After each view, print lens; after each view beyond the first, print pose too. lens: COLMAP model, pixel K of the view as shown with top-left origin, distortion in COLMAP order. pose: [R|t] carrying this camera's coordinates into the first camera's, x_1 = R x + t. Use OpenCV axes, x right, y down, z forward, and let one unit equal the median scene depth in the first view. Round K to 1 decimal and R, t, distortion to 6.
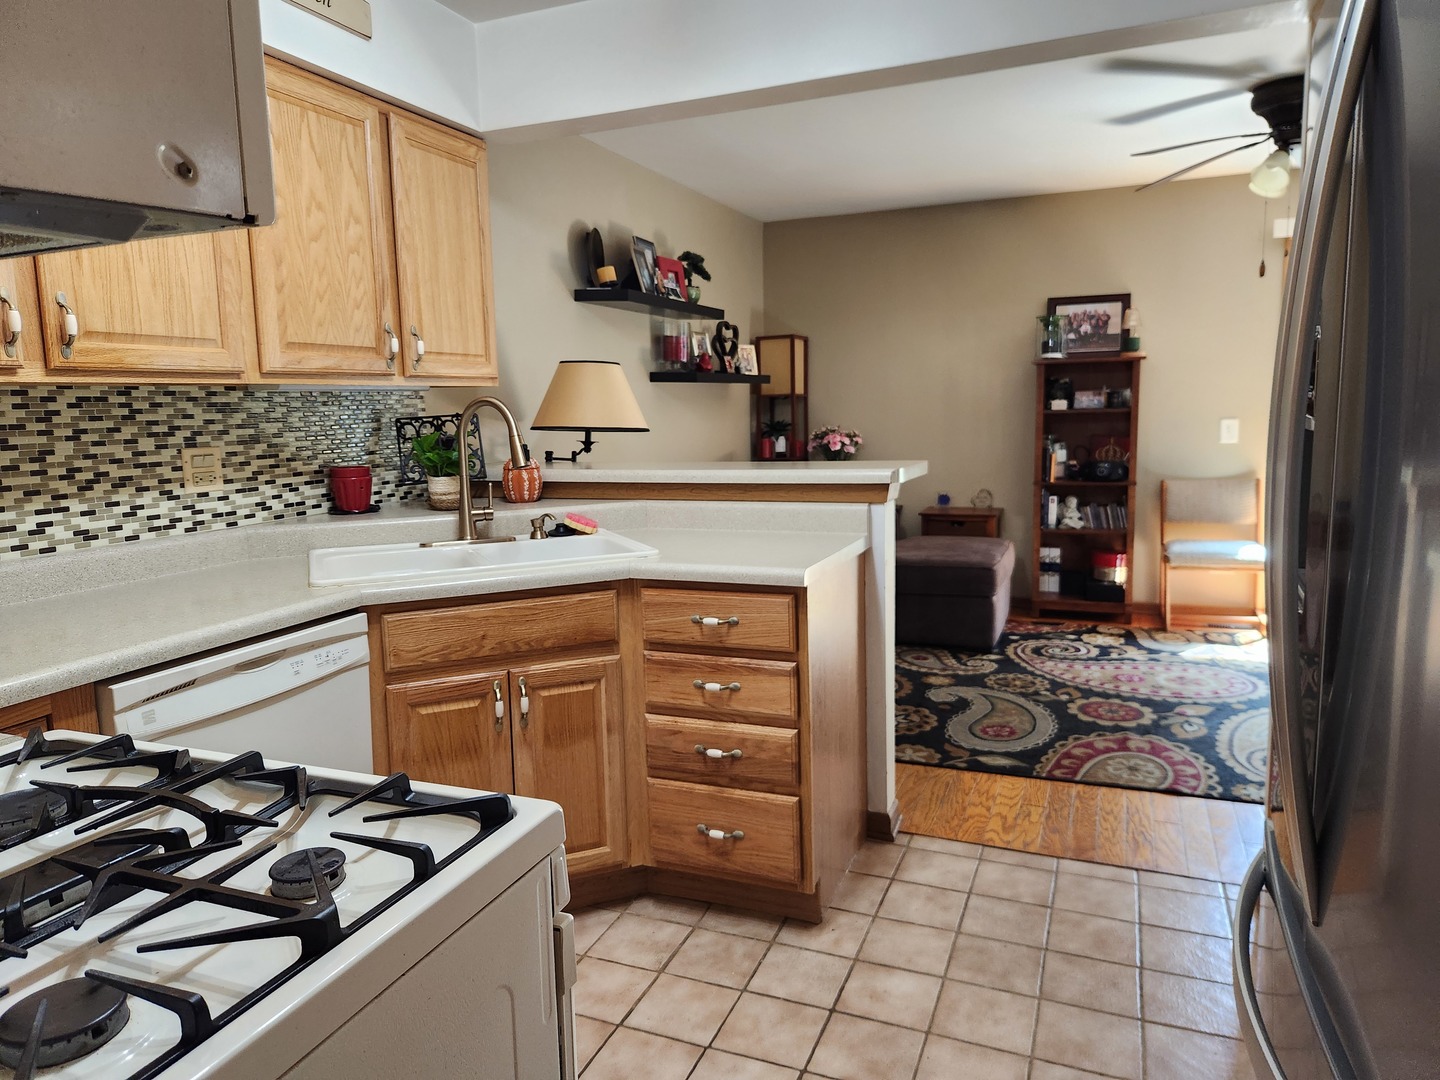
lens RADIAL K [[976.3, 0, 717.9], [0, 976.3, 528.1], [0, 0, 1]] dist [0.075565, -0.073161]
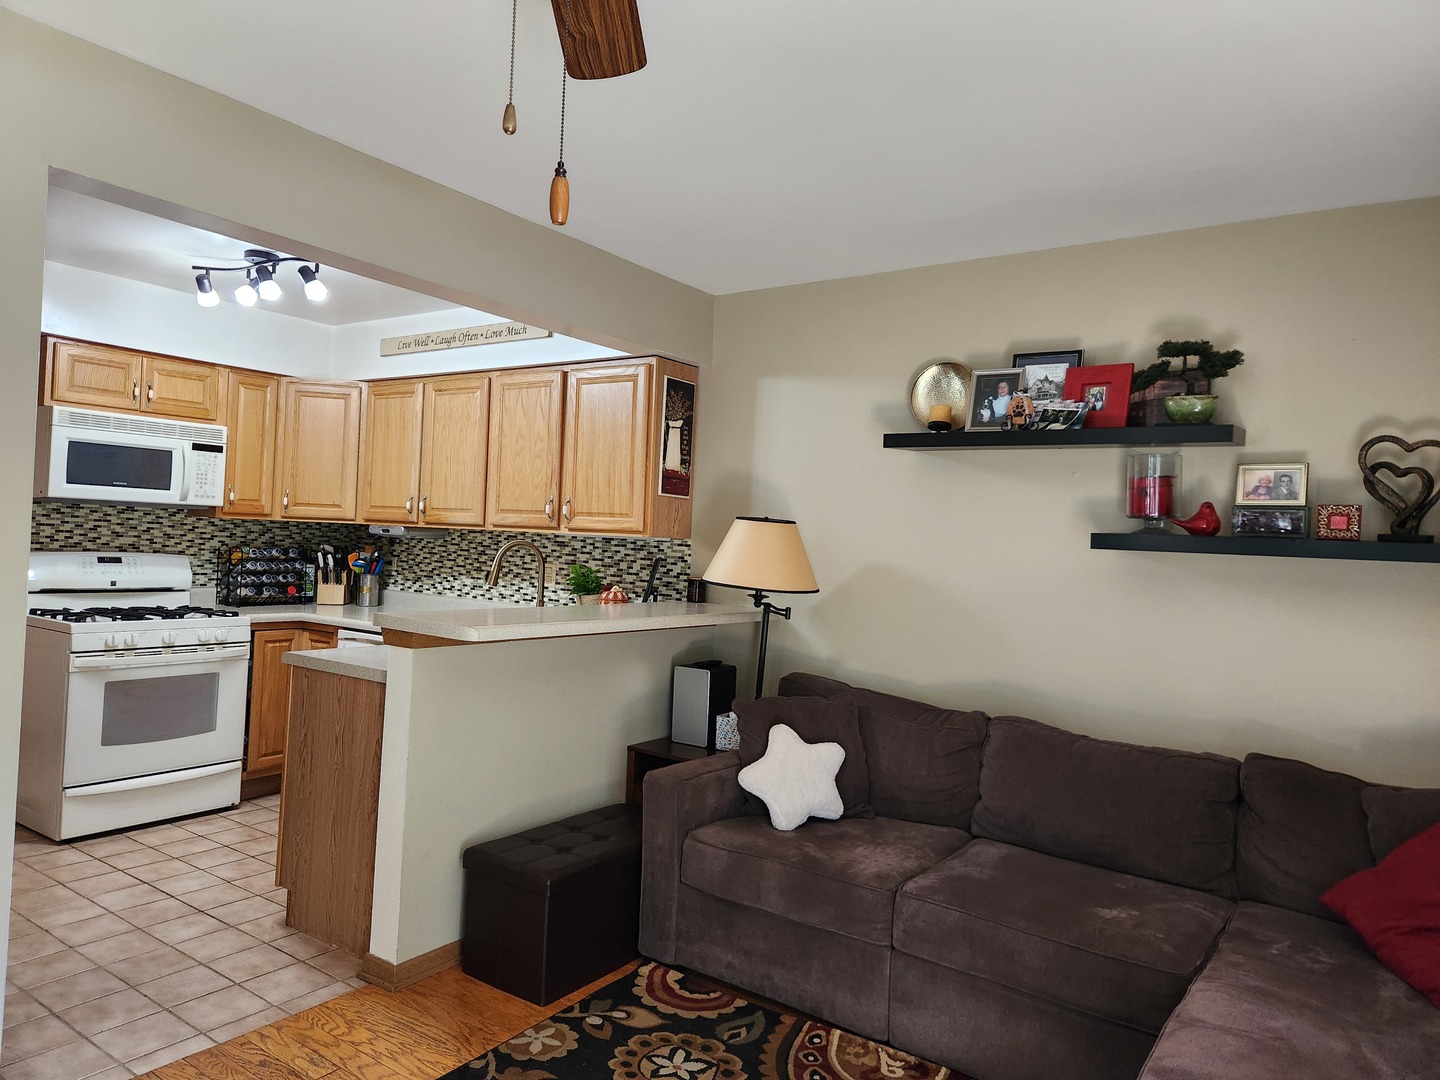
lens RADIAL K [[976.3, 0, 717.9], [0, 976.3, 528.1], [0, 0, 1]] dist [0.075565, -0.073161]
pose [[-0.237470, 0.002678, -0.971391, 1.296693], [-0.165455, 0.985272, 0.043164, -0.295798], [0.957200, 0.170971, -0.233530, 1.806967]]
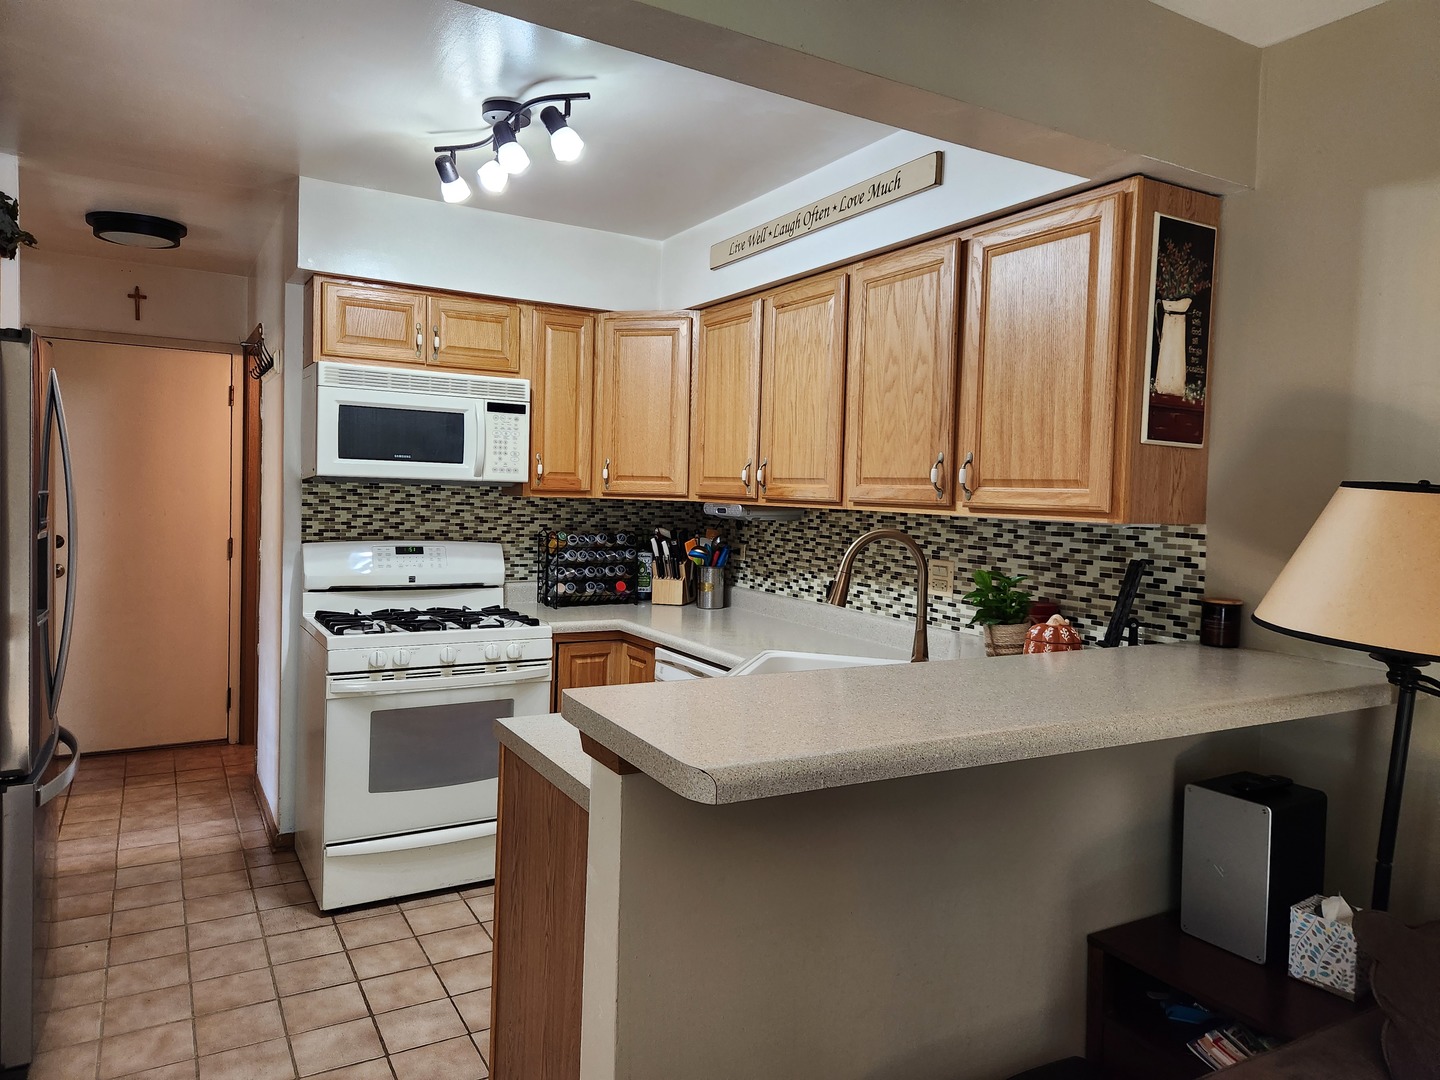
lens RADIAL K [[976.3, 0, 717.9], [0, 976.3, 528.1], [0, 0, 1]] dist [0.075565, -0.073161]
pose [[-0.617634, 0.037295, -0.785581, 0.633108], [-0.116237, 0.983576, 0.138082, -0.265645], [0.777829, 0.176597, -0.603155, 1.562189]]
